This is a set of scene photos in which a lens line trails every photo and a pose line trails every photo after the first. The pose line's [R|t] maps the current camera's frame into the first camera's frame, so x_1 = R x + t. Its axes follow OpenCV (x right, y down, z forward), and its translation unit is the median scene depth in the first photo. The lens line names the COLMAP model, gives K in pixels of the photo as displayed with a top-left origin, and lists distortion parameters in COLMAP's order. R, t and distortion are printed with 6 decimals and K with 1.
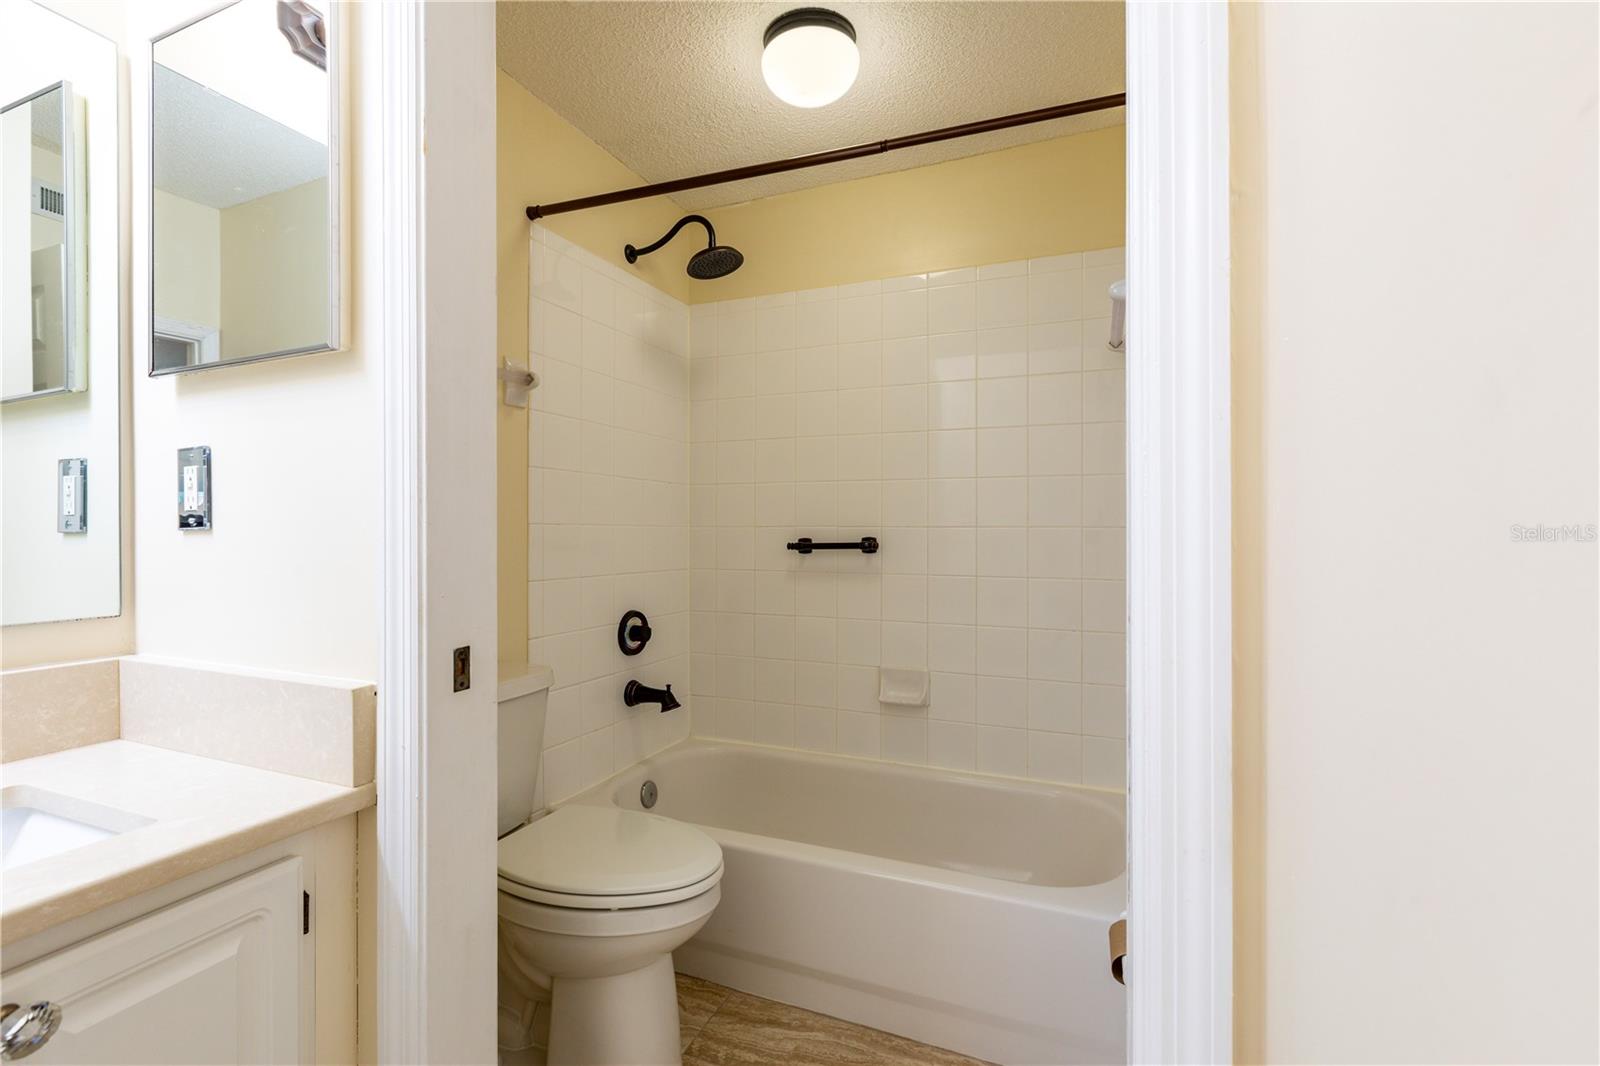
lens RADIAL K [[732.7, 0, 795.6], [0, 732.7, 526.6], [0, 0, 1]] dist [0.001446, 0.000255]
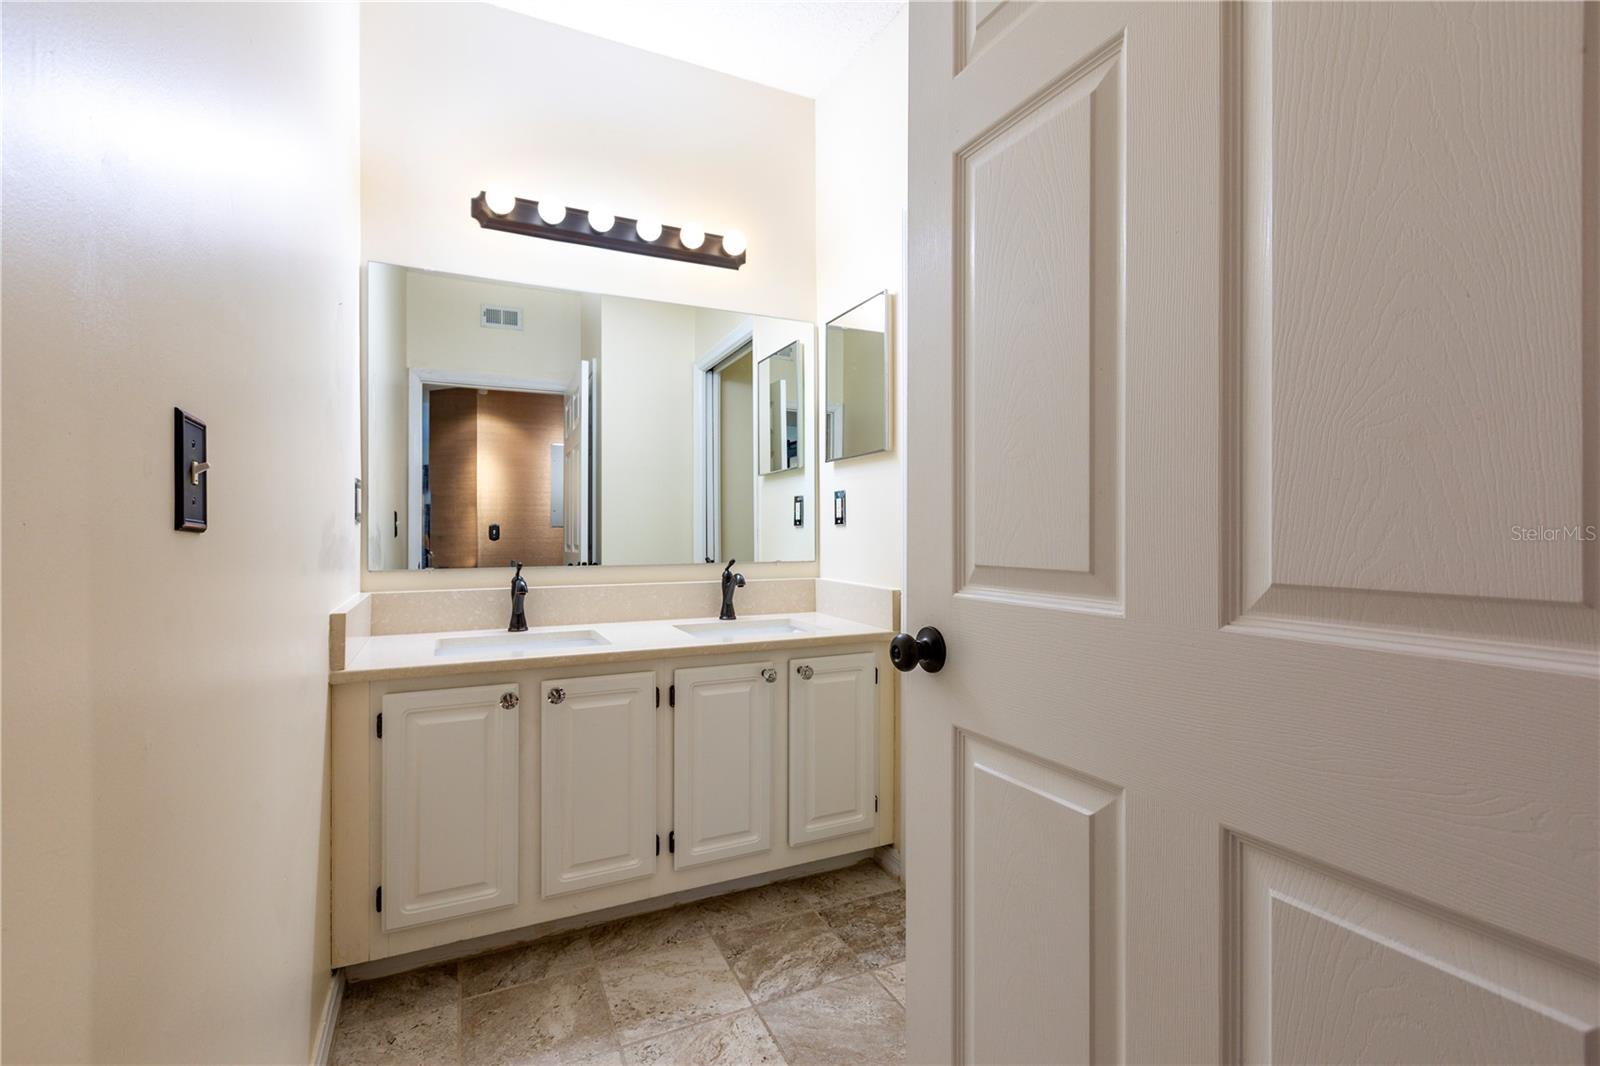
lens RADIAL K [[732.7, 0, 795.6], [0, 732.7, 526.6], [0, 0, 1]] dist [0.001446, 0.000255]
pose [[0.749047, 0.001798, -0.662514, 0.646187], [0.000303, 0.999995, 0.003057, 0.002007], [0.662517, -0.002490, 0.749043, -0.872369]]
